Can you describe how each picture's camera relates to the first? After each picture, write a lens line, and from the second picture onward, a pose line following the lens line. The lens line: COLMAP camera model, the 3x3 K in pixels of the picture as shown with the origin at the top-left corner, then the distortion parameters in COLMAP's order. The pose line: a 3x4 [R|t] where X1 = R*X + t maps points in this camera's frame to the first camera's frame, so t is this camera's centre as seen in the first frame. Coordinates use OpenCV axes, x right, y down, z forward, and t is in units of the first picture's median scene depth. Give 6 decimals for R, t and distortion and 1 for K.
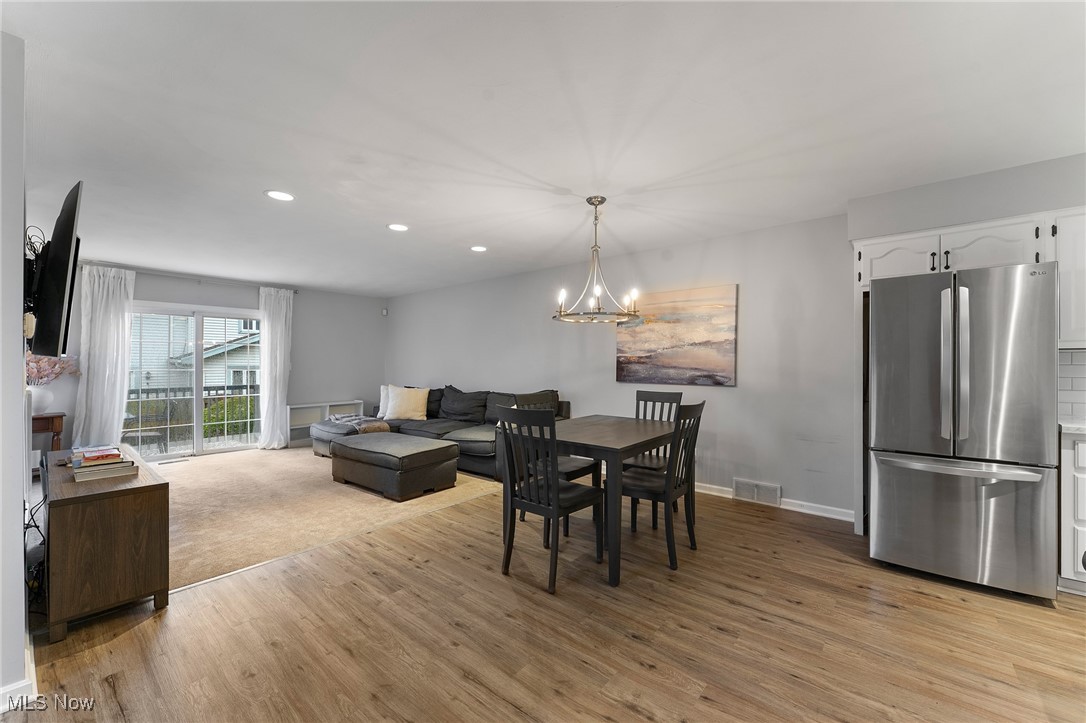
lens RADIAL K [[429.5, 0, 543.0], [0, 429.5, 361.5], [0, 0, 1]] dist [-0.000305, -0.000013]
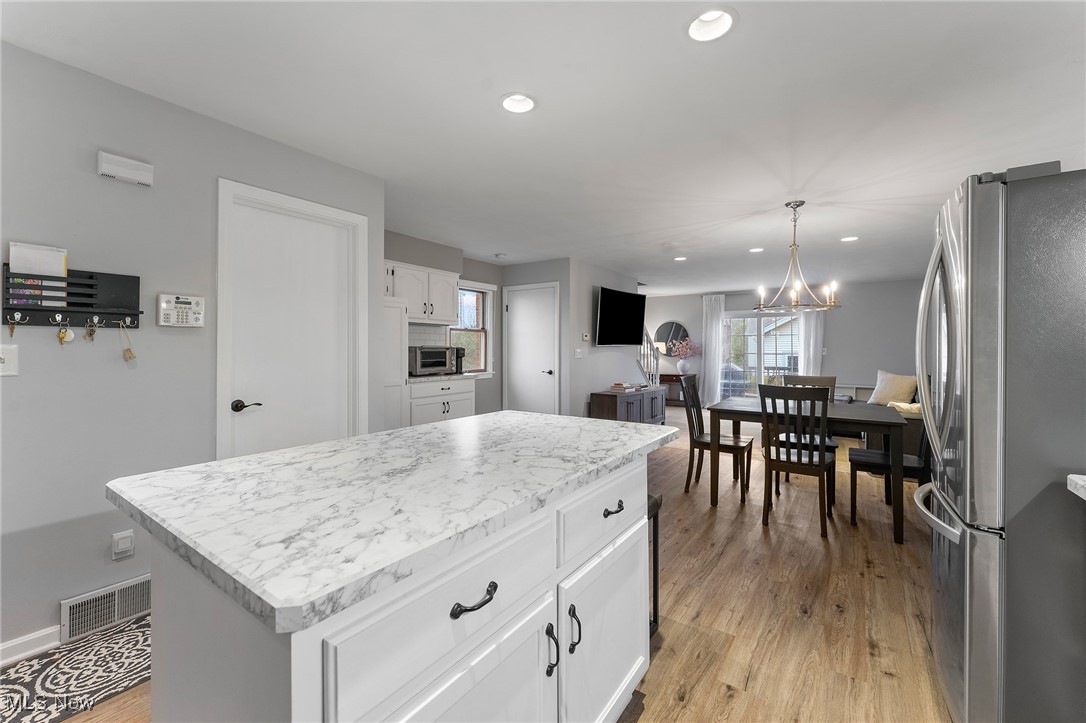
lens RADIAL K [[433.7, 0, 540.3], [0, 433.7, 349.4], [0, 0, 1]] dist [-0.035171, 0.000009]
pose [[0.070910, 0.004711, -0.997472, 0.889670], [-0.000006, 0.999989, 0.004723, -0.000703], [0.997483, -0.000329, 0.070909, 0.193006]]
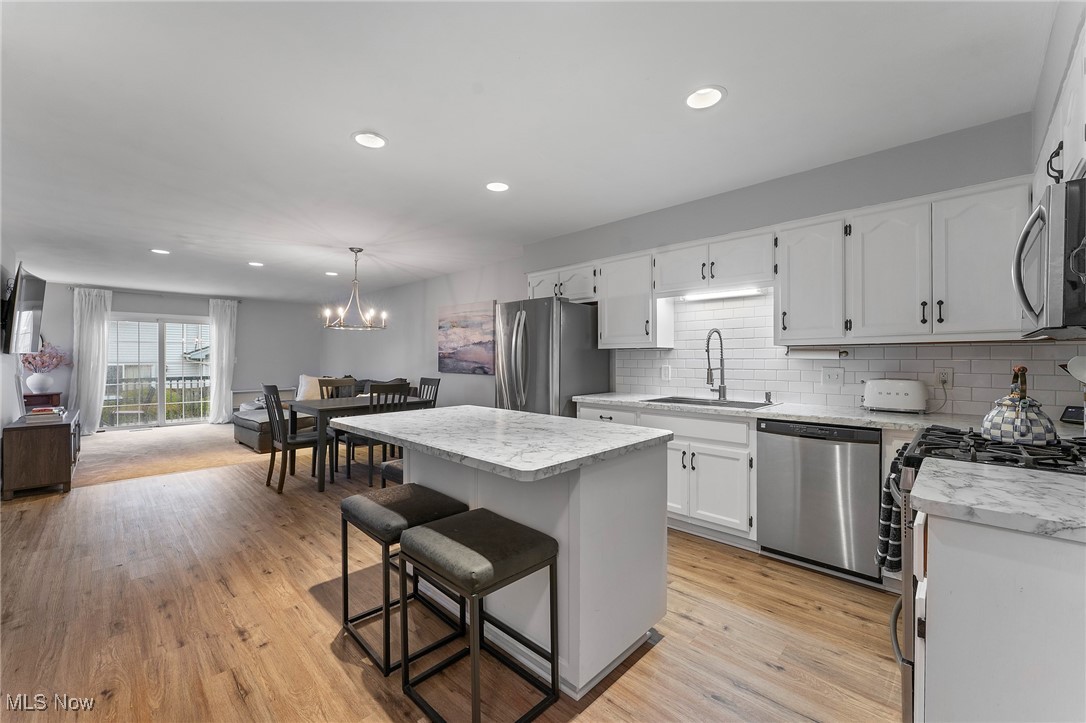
lens RADIAL K [[436.6, 0, 543.0], [0, 436.6, 361.5], [0, 0, 1]] dist [-0.010692, 0.000044]
pose [[0.997423, 0.001430, -0.071731, 0.661136], [-0.000595, 0.999932, 0.011664, -0.000765], [0.071743, -0.011592, 0.997356, -0.352207]]
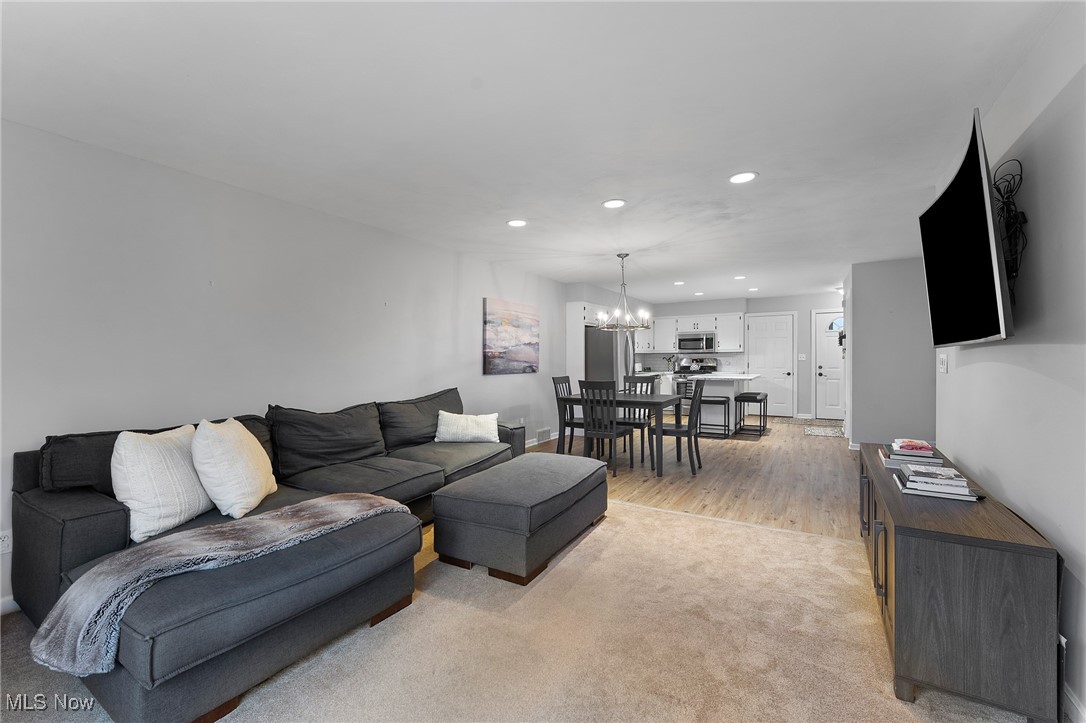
lens RADIAL K [[453.4, 0, 543.0], [0, 453.4, 361.5], [0, 0, 1]] dist [0.000137, 0.000019]
pose [[-0.154982, -0.006263, 0.987897, -1.124832], [0.004019, 0.999968, 0.006970, 0.006468], [-0.987909, 0.005051, -0.154952, 1.165415]]
